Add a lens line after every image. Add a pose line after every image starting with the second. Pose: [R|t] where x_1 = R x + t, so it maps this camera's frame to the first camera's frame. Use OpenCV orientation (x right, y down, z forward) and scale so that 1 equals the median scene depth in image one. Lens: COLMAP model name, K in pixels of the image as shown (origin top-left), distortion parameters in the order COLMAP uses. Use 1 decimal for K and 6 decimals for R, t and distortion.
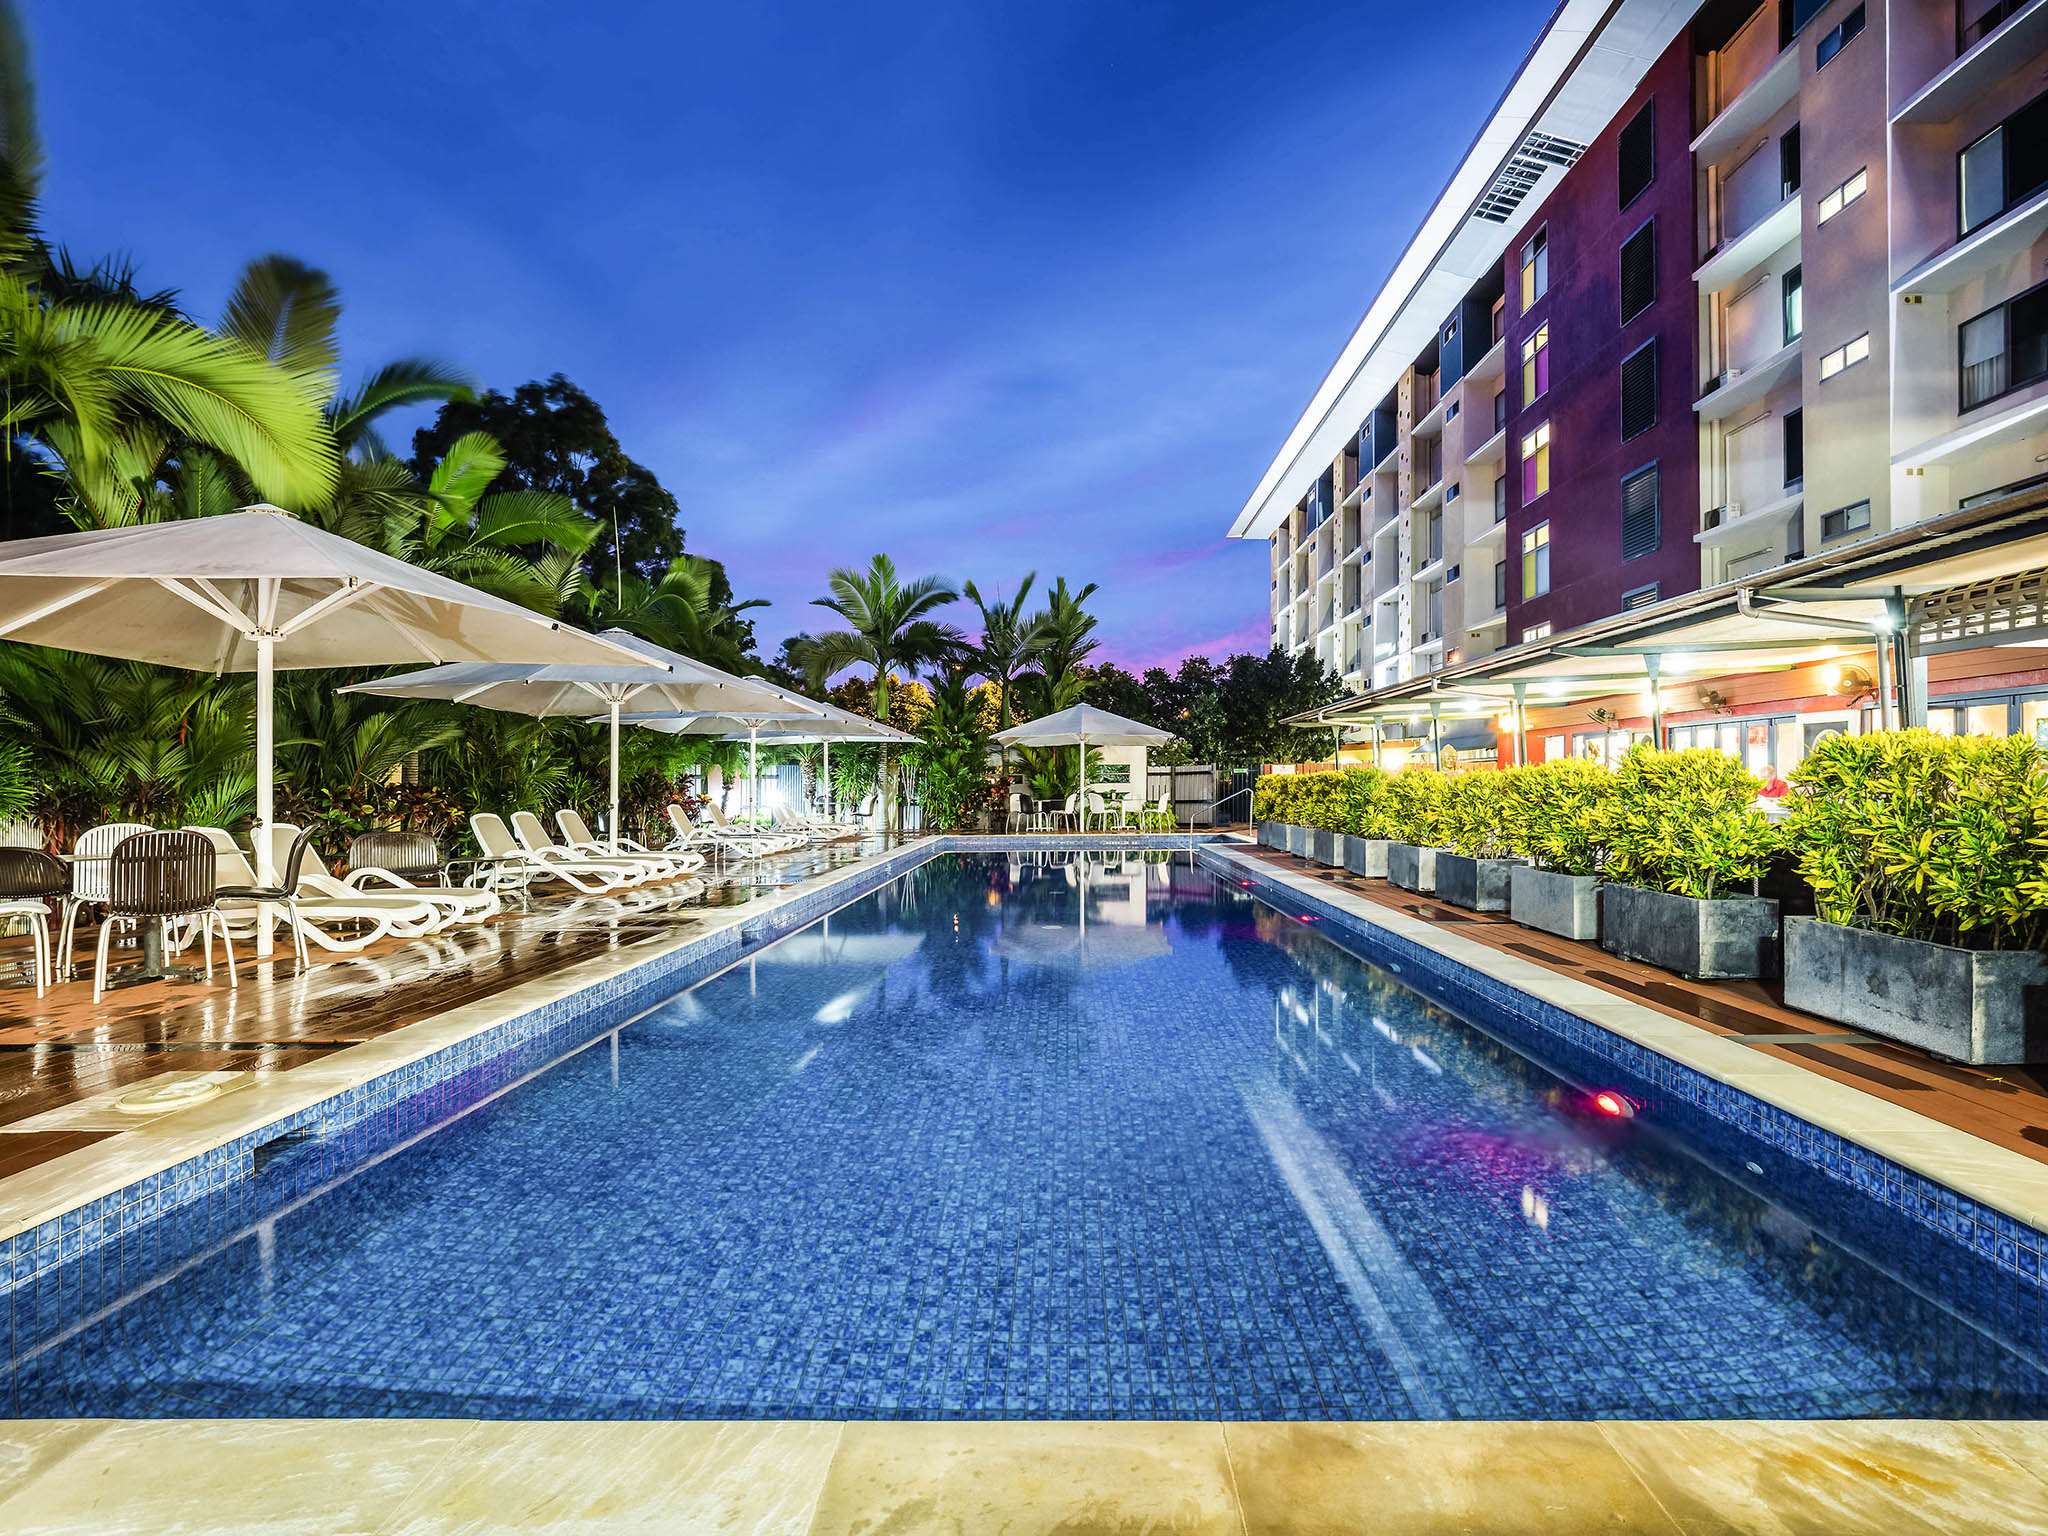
lens RADIAL K [[1079.7, 0, 1027.2], [0, 1079.7, 777.5], [0, 0, 1]] dist [0.004168, 0.000175]
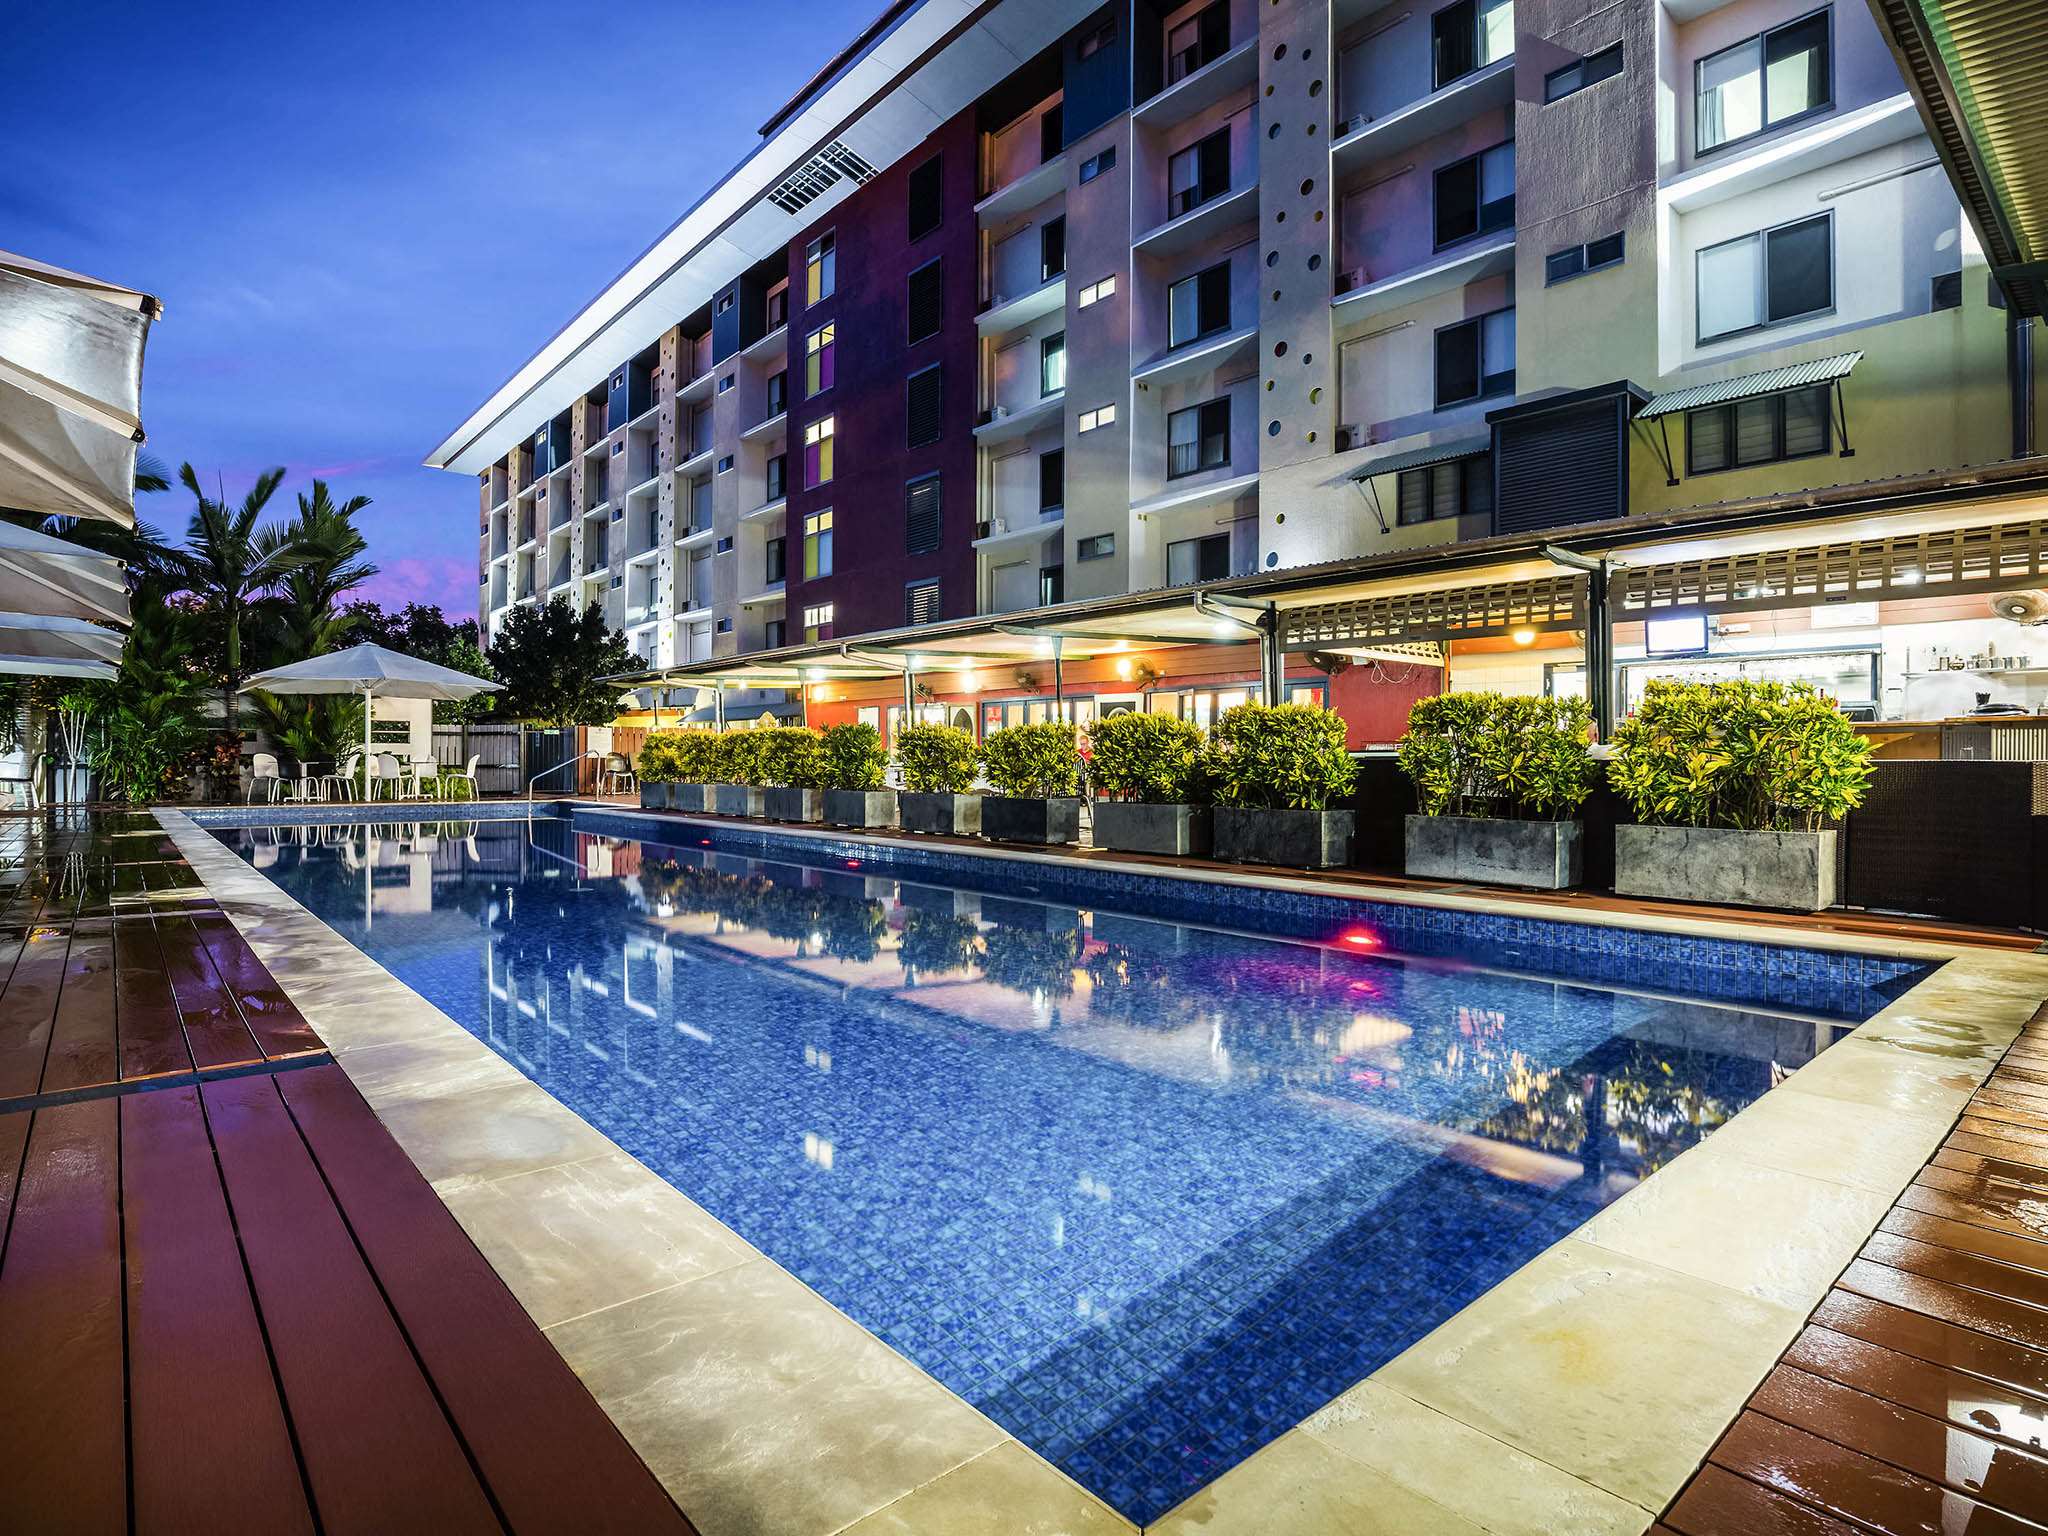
lens RADIAL K [[1133.9, 0, 1023.1], [0, 1133.9, 762.5], [0, 0, 1]] dist [0.002481, 0.001481]
pose [[0.757844, 0.011570, 0.652334, -0.123822], [-0.016803, 0.999857, 0.001786, 0.010737], [-0.652220, -0.012315, 0.757930, 0.028383]]
